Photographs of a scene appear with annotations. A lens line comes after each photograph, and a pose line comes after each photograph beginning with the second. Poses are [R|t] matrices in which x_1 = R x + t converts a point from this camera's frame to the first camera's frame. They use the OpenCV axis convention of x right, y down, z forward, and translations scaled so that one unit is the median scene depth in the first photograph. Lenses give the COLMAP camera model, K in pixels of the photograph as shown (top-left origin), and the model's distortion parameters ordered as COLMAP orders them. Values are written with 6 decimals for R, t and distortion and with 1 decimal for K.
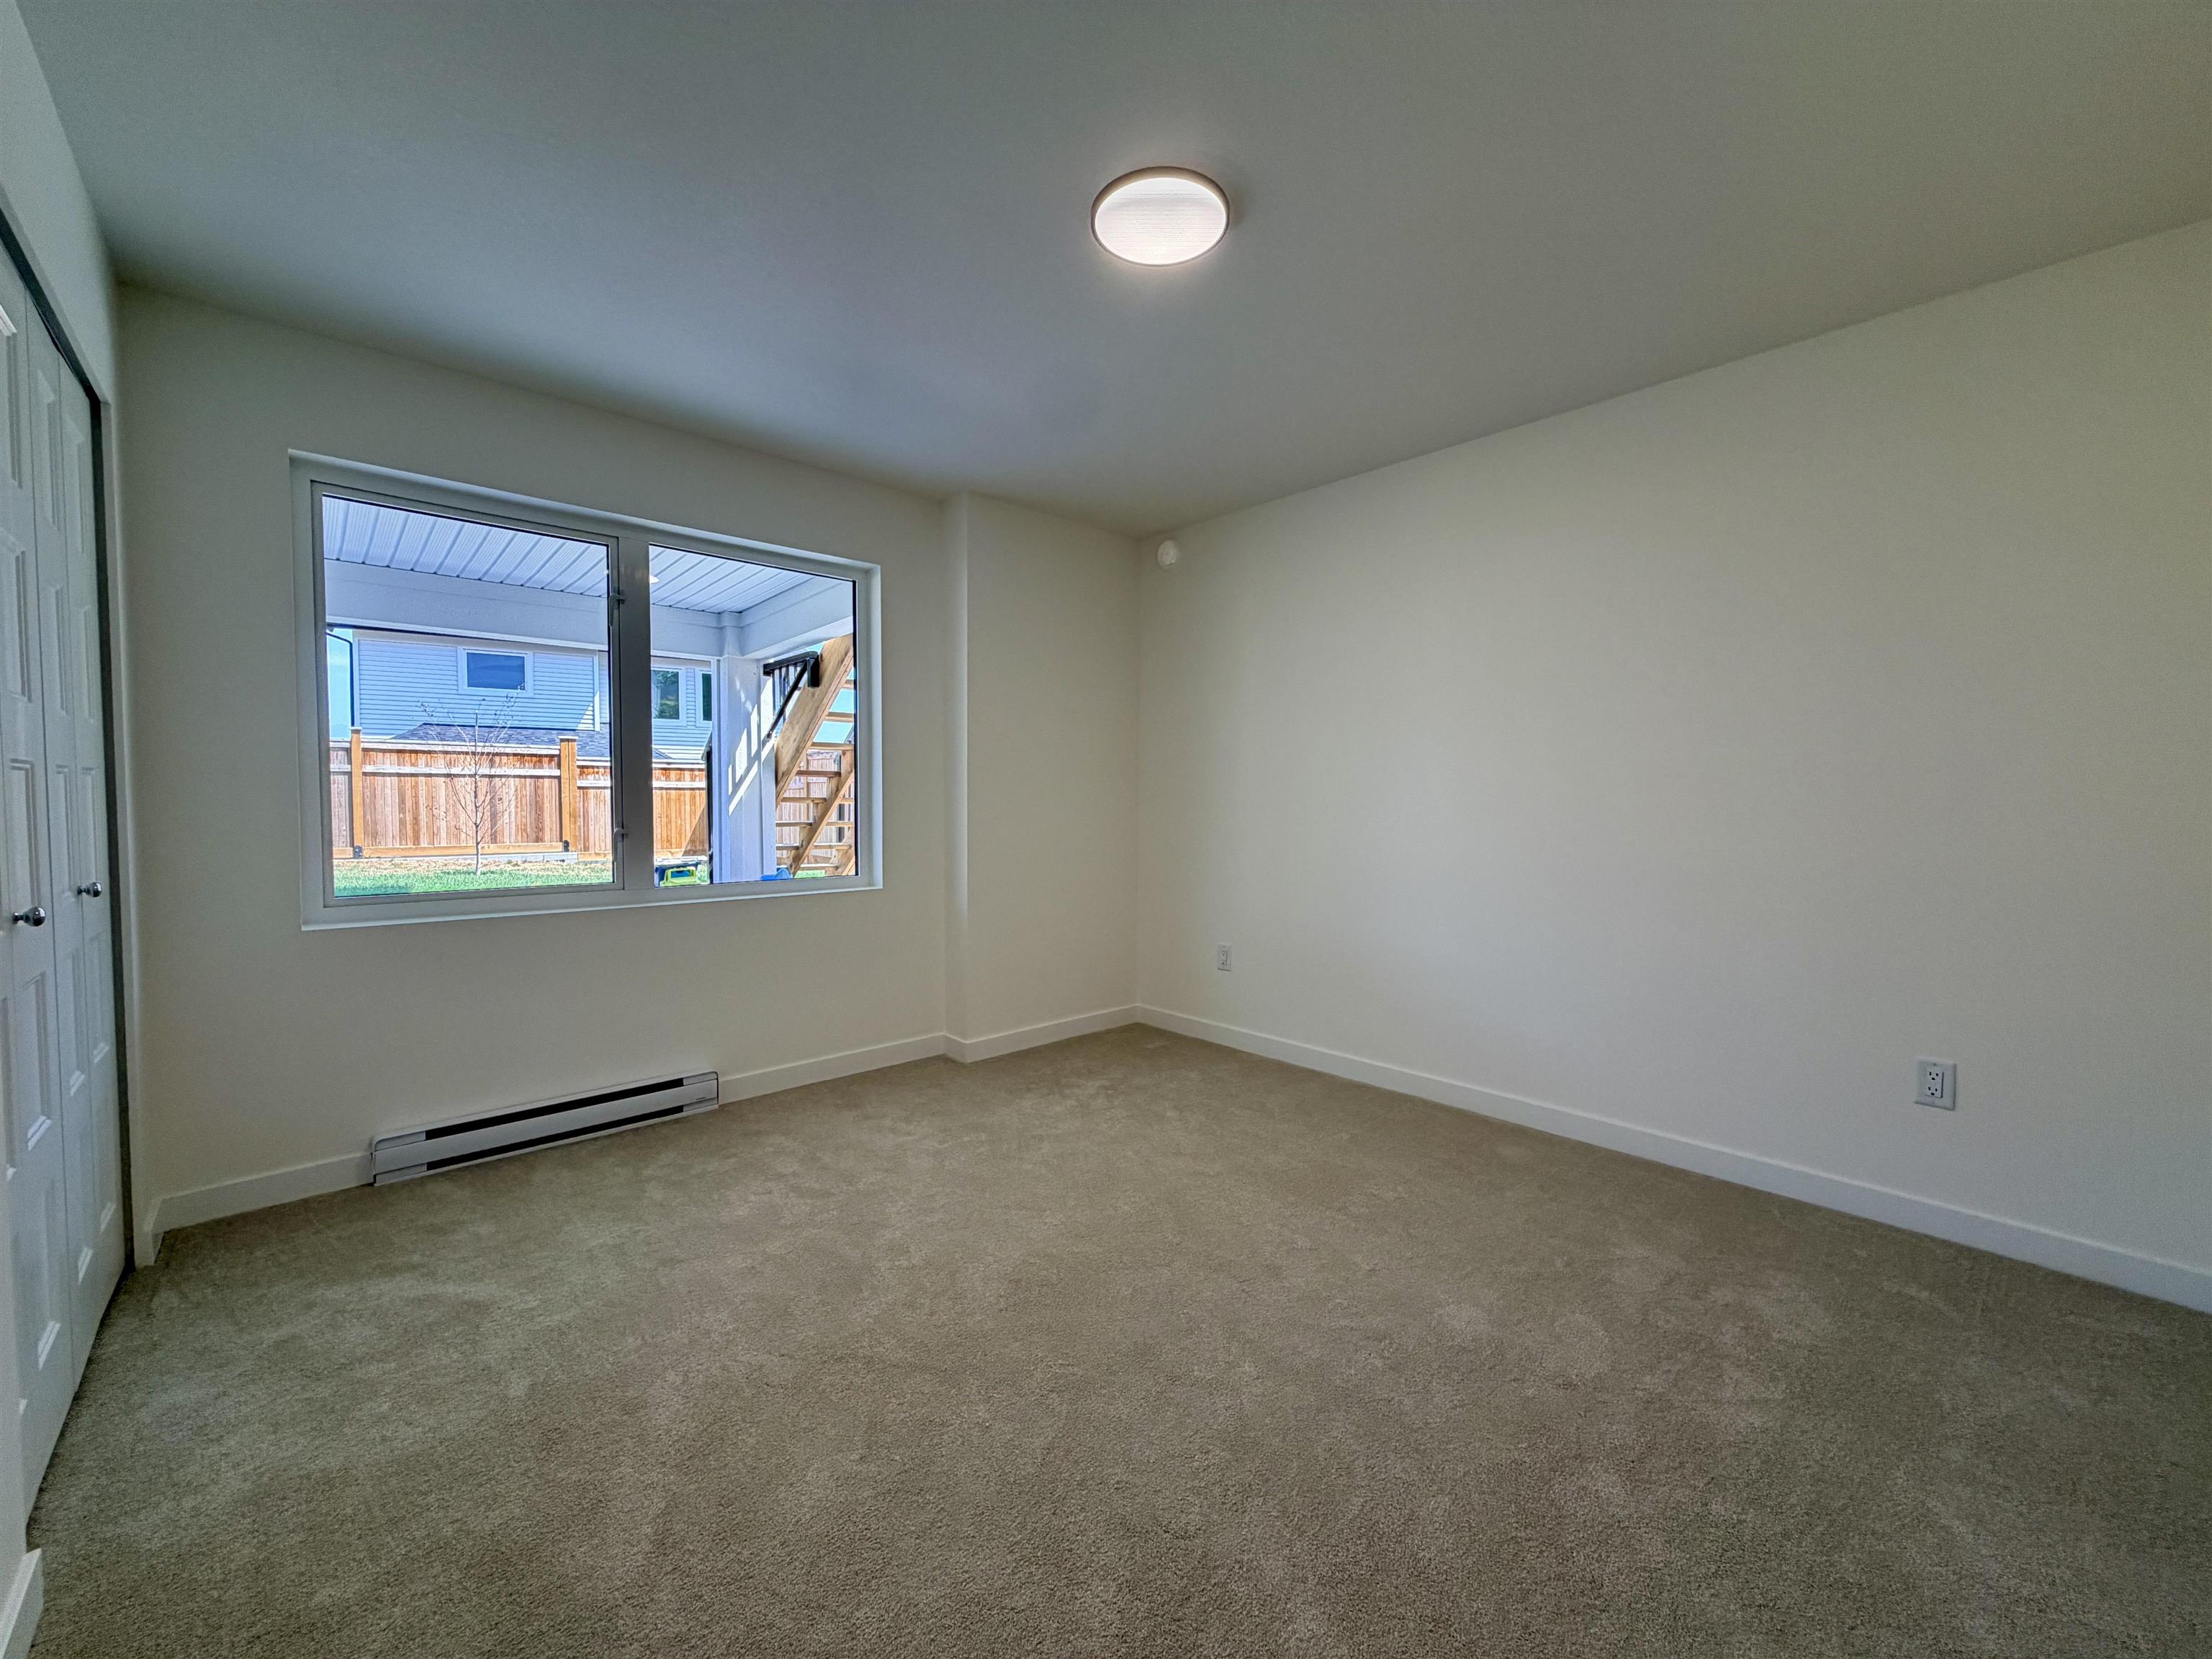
lens RADIAL K [[885.2, 0, 1114.3], [0, 885.2, 833.5], [0, 0, 1]] dist [-0.002070, -0.002162]
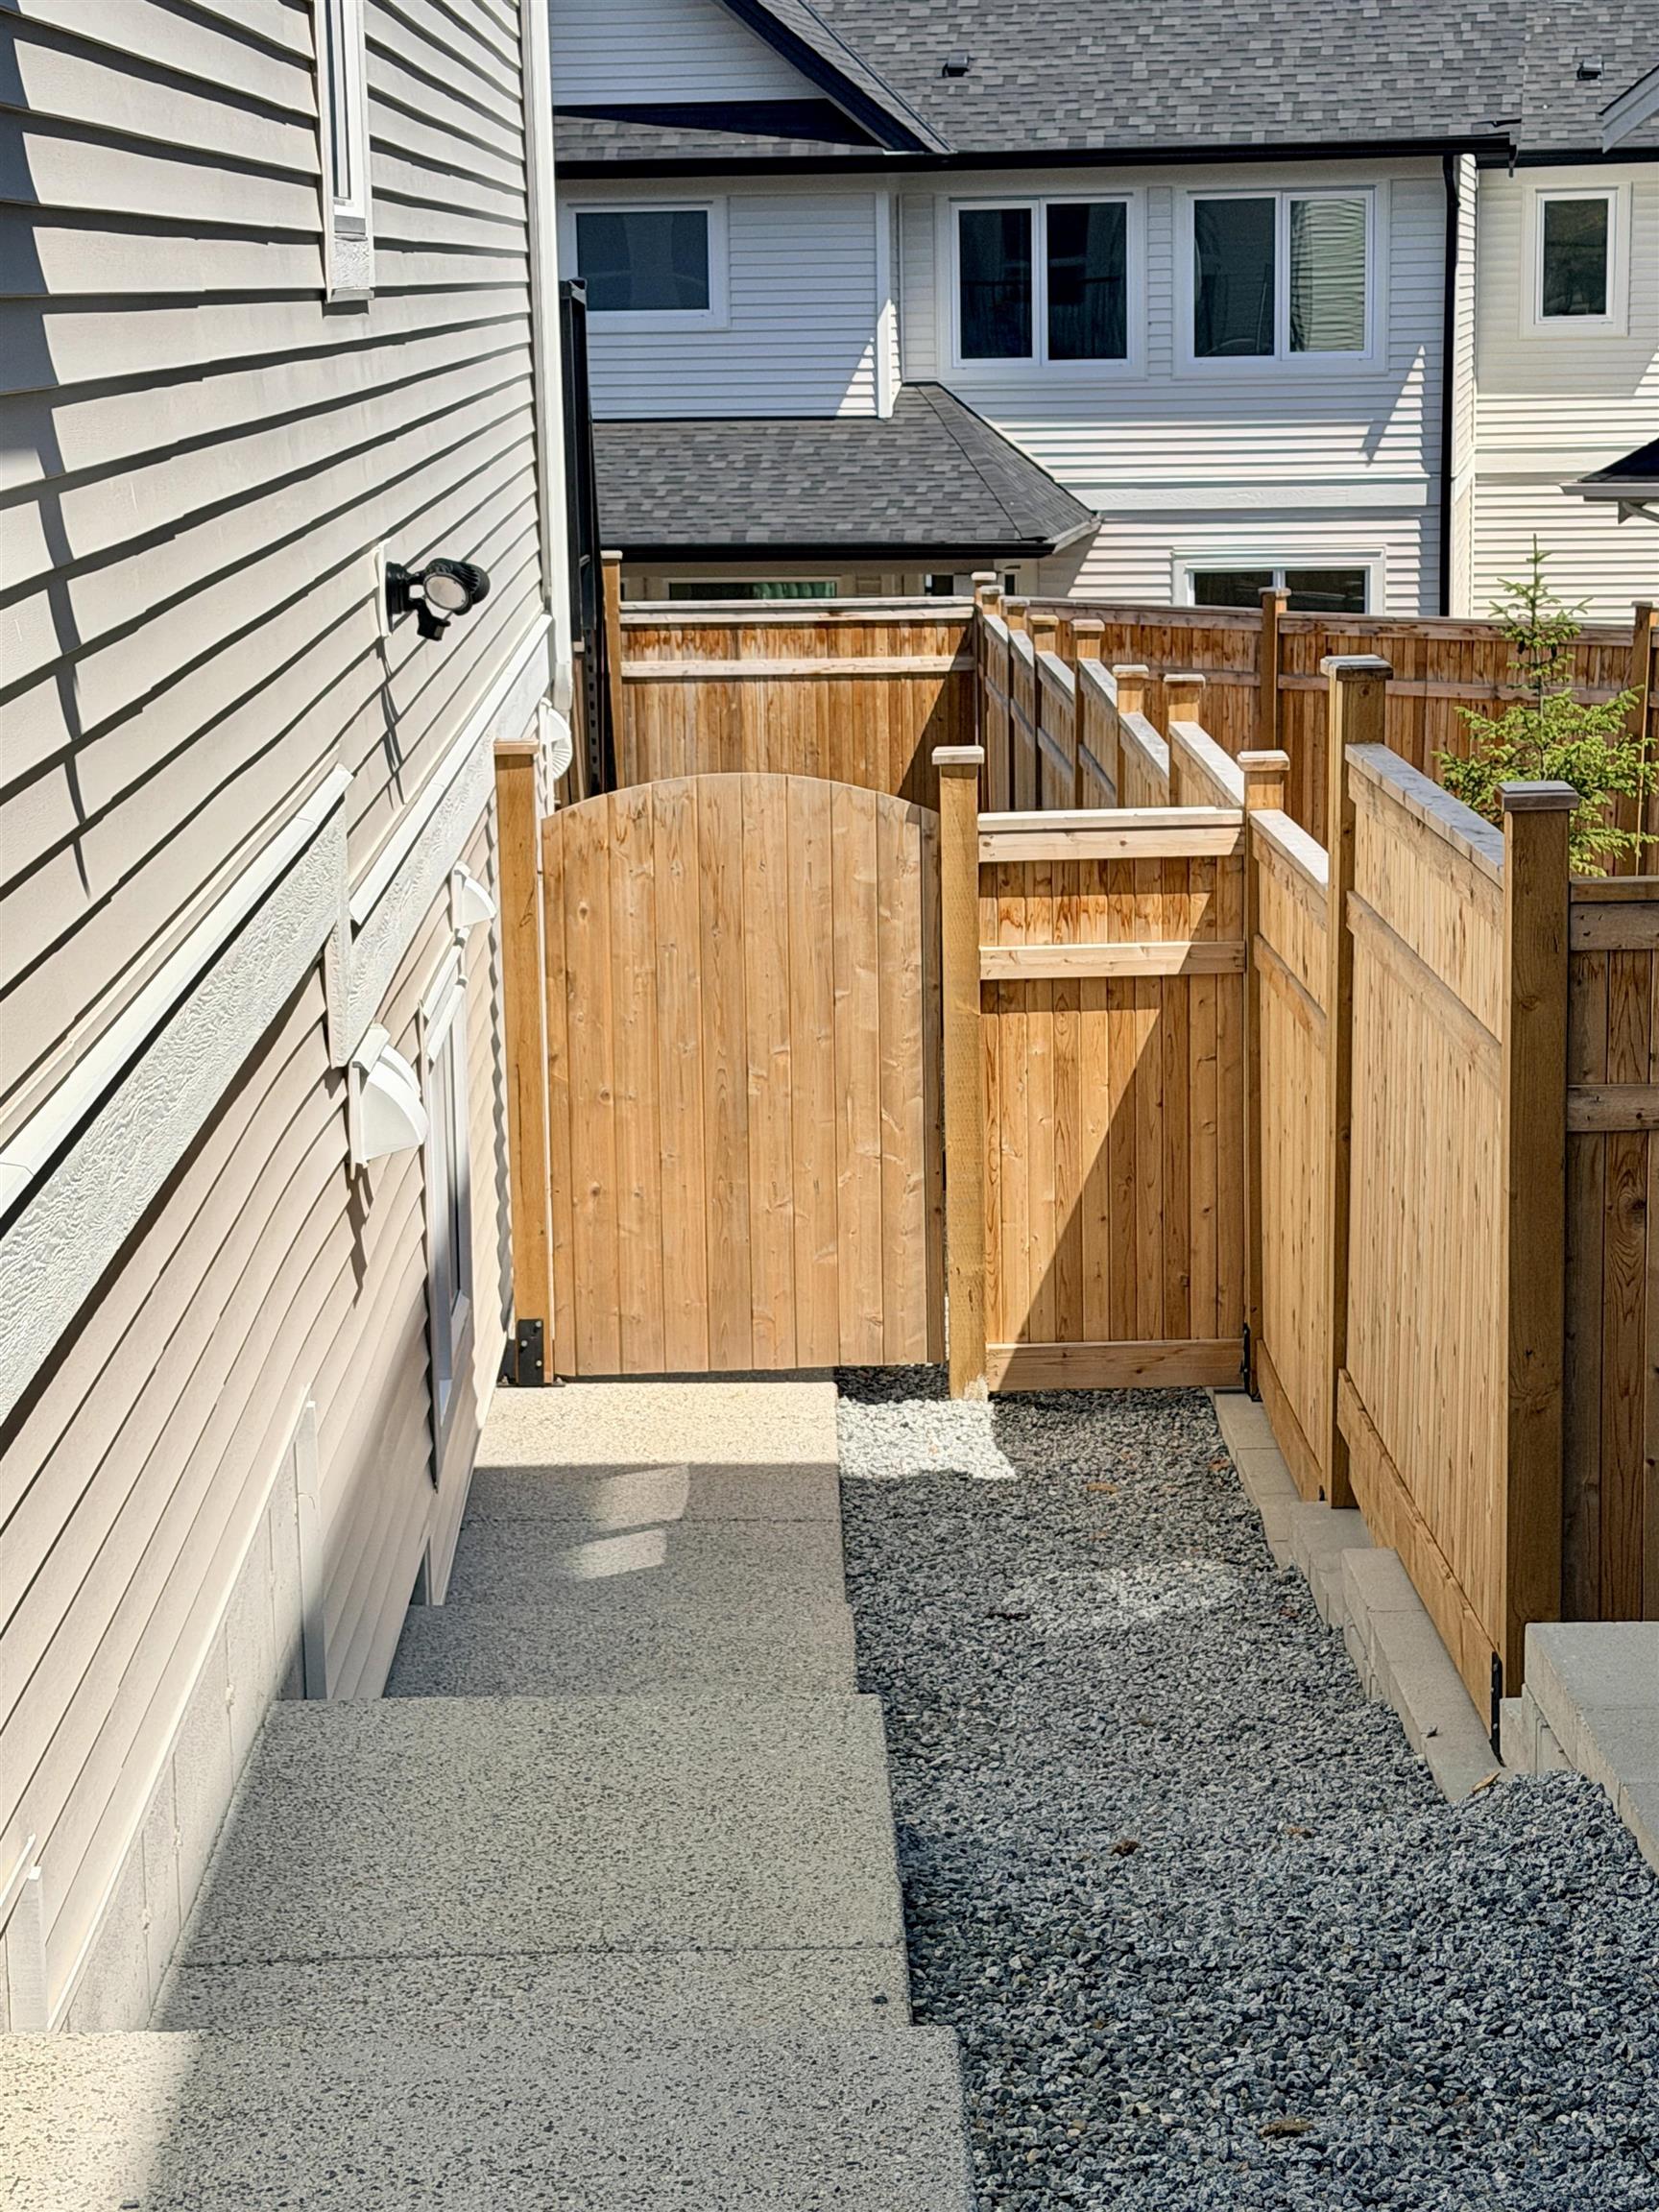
lens RADIAL K [[4403.4, 0, 829.5], [0, 4403.4, 1107.2], [0, 0, 1]] dist [0.028289, 0.000000]
pose [[0.745175, 0.105174, -0.658523, 0.836471], [-0.004730, 0.988294, 0.152491, -0.176068], [0.666853, -0.110517, 0.736949, -0.440138]]
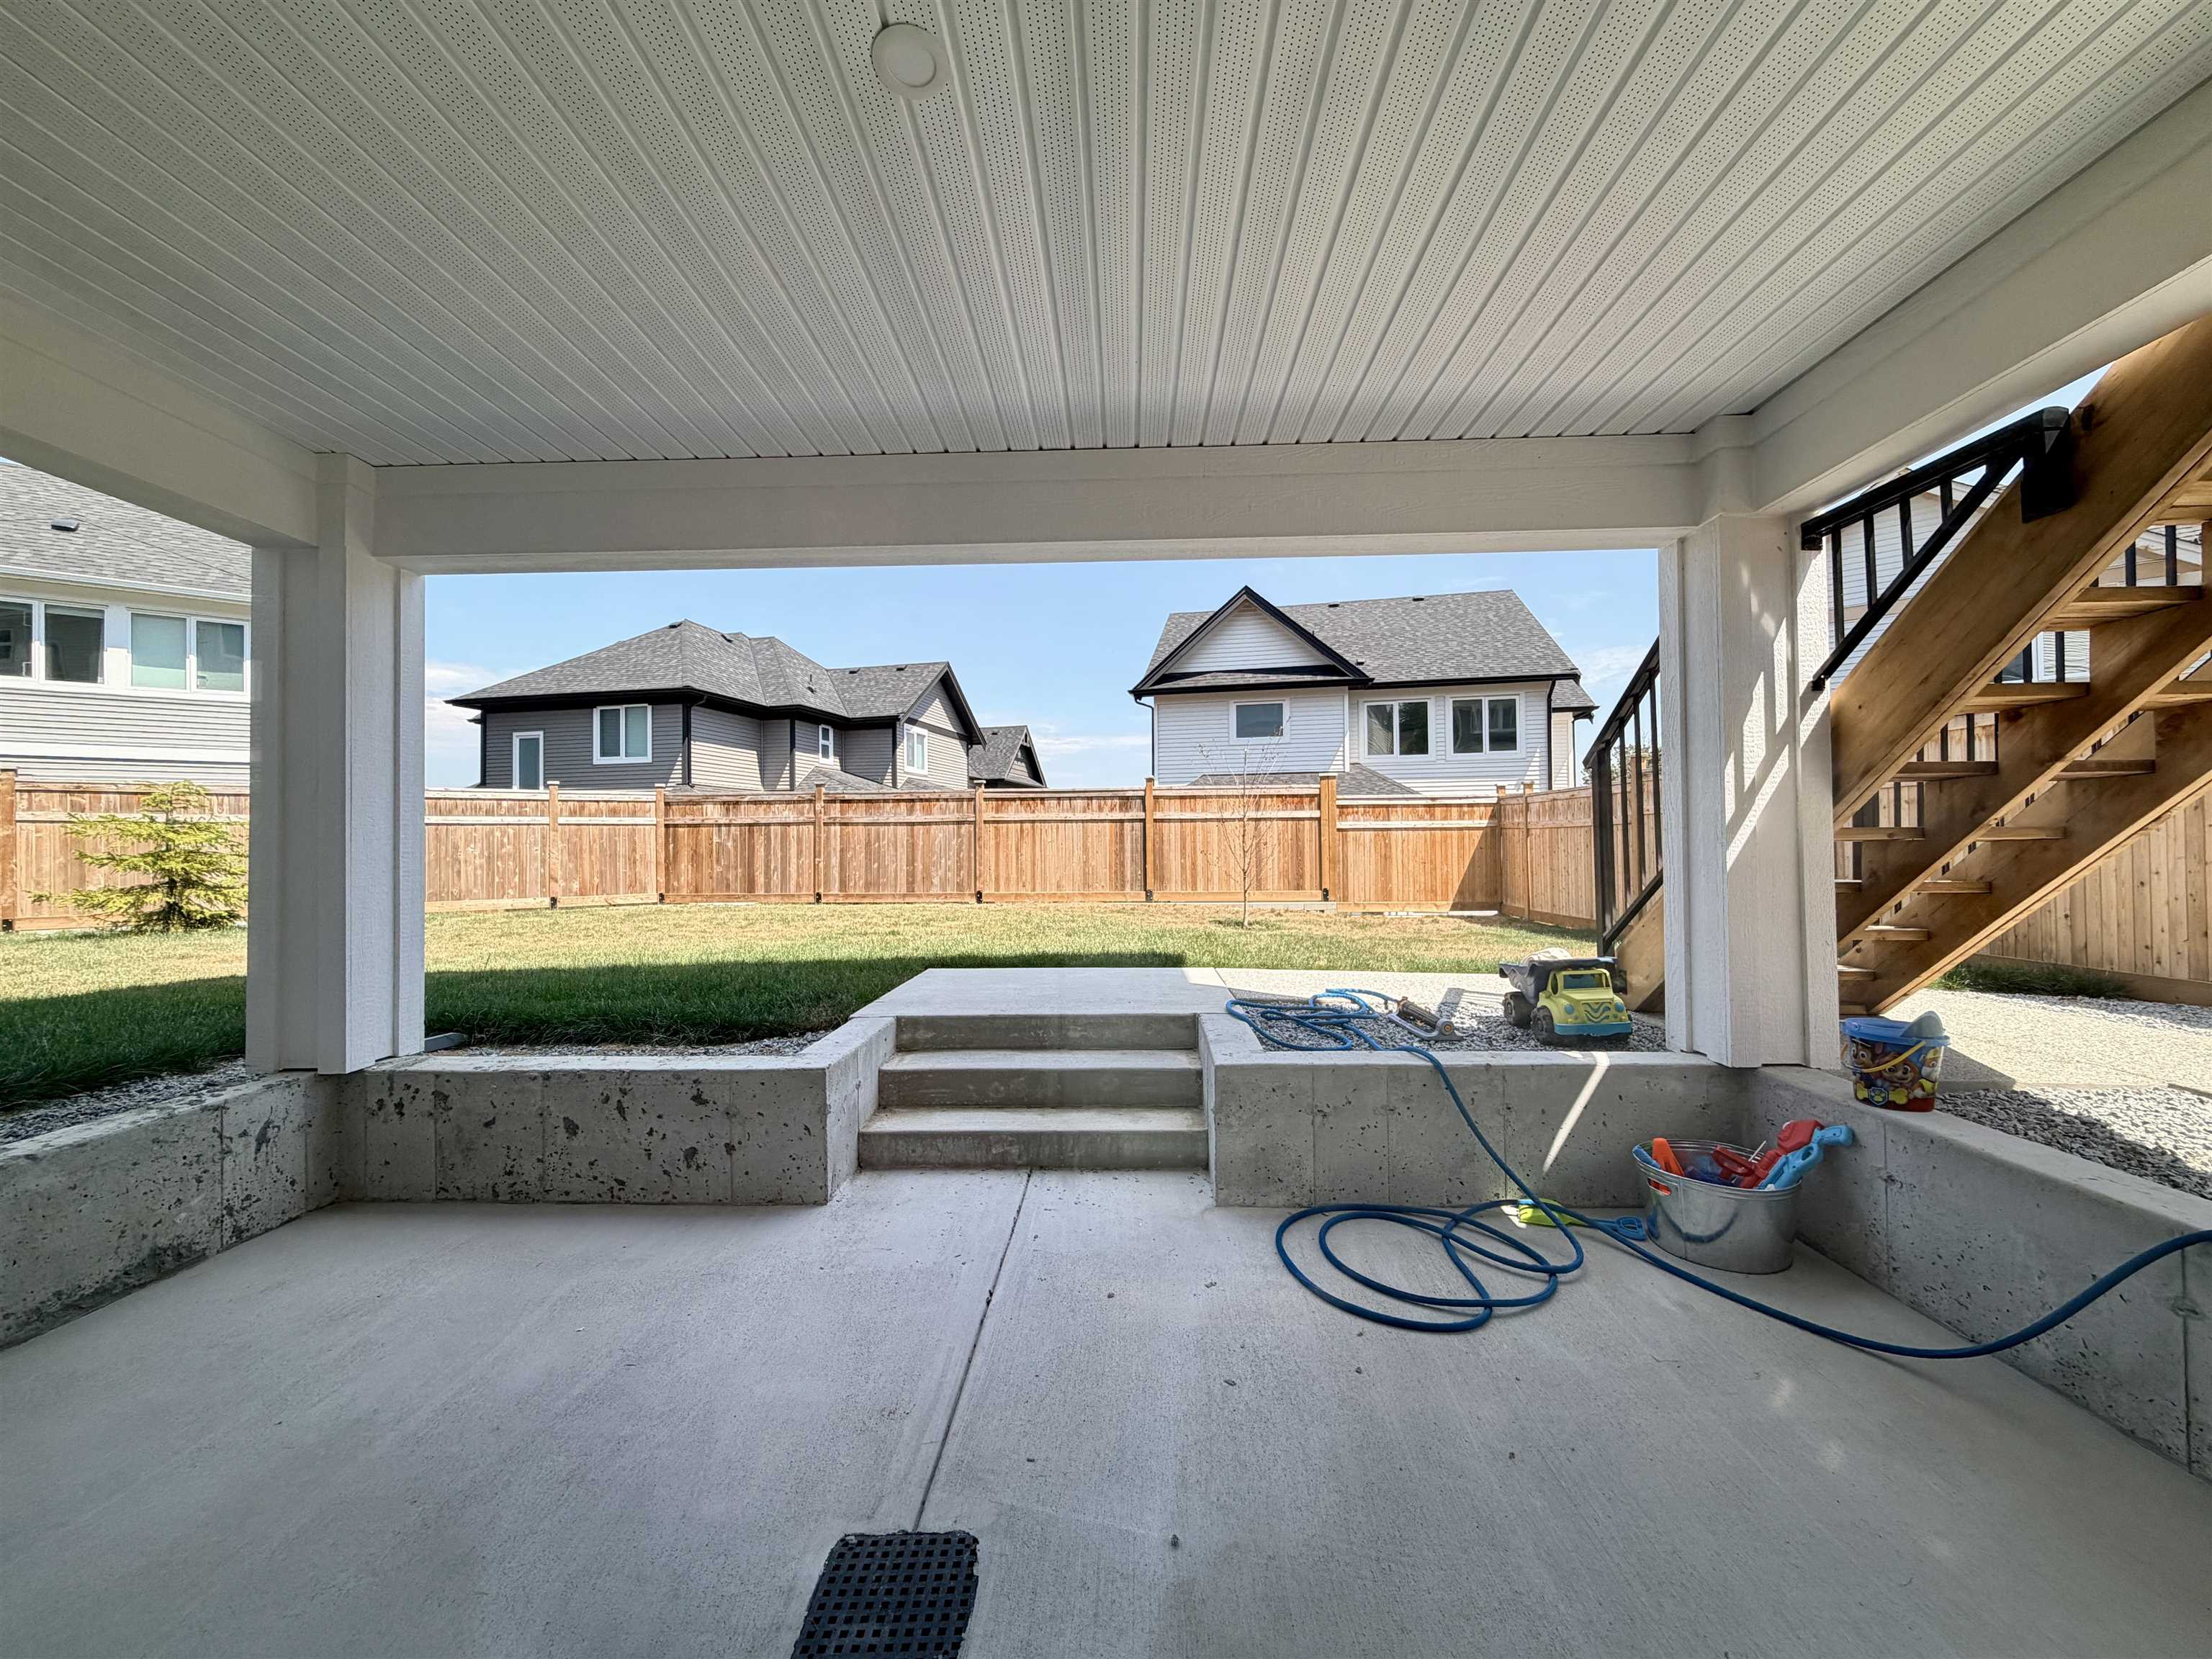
lens RADIAL K [[885.2, 0, 1103.3], [0, 885.2, 832.6], [0, 0, 1]] dist [-0.002070, -0.002162]
pose [[0.712496, -0.019754, -0.701398, -0.158399], [-0.015539, 0.998914, -0.043919, -0.006496], [0.701504, 0.042191, 0.711416, 0.211349]]
